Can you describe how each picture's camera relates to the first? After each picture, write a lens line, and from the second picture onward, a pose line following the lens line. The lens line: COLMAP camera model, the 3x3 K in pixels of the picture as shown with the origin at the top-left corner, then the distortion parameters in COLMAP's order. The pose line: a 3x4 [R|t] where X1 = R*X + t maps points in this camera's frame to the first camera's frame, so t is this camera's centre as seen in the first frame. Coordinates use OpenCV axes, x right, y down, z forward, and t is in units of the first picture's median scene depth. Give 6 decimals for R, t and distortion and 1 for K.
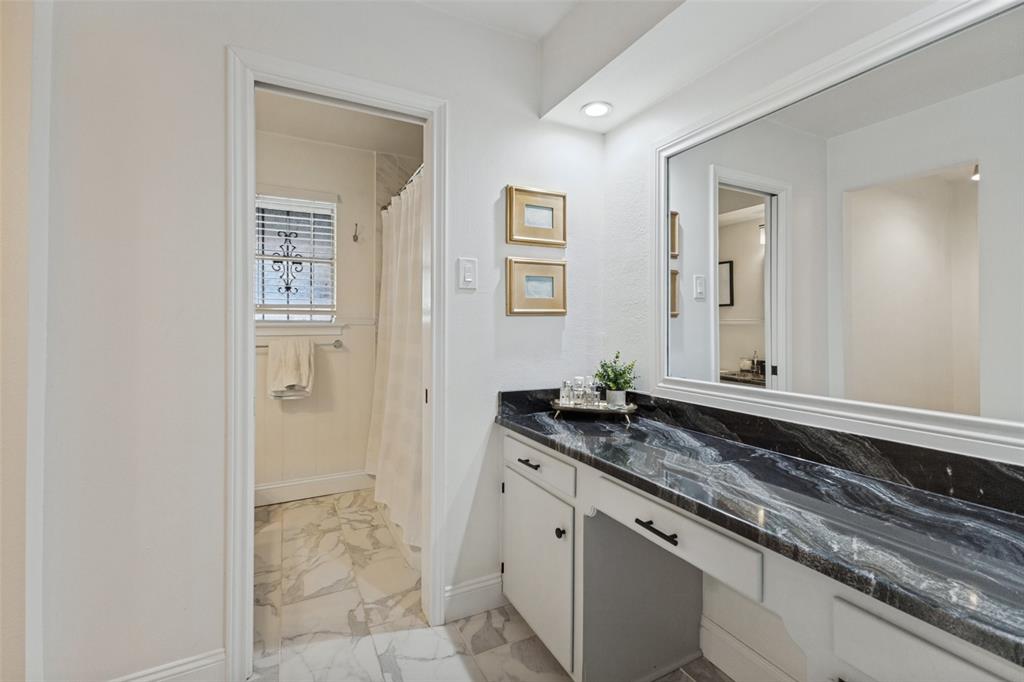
lens RADIAL K [[448.3, 0, 509.1], [0, 448.3, 327.1], [0, 0, 1]] dist [0.000167, -0.000004]
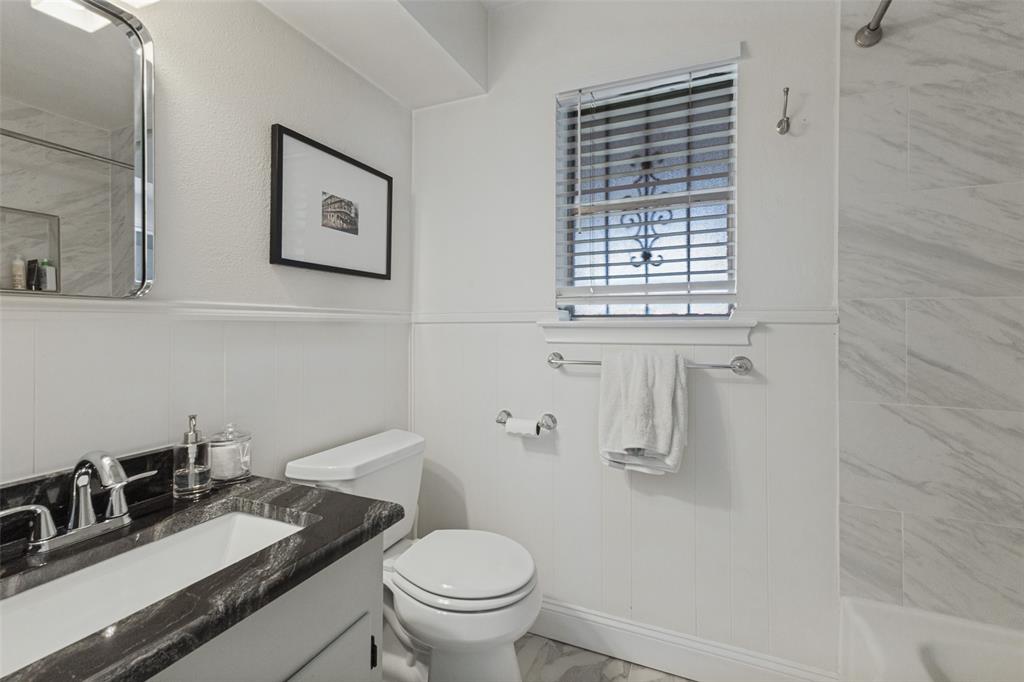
lens RADIAL K [[443.6, 0, 509.1], [0, 443.6, 318.4], [0, 0, 1]] dist [0.000763, -0.000168]
pose [[0.614373, -0.002878, -0.789011, -0.172825], [-0.003679, 0.999972, -0.006512, -0.006188], [0.789007, 0.006903, 0.614345, 0.541729]]
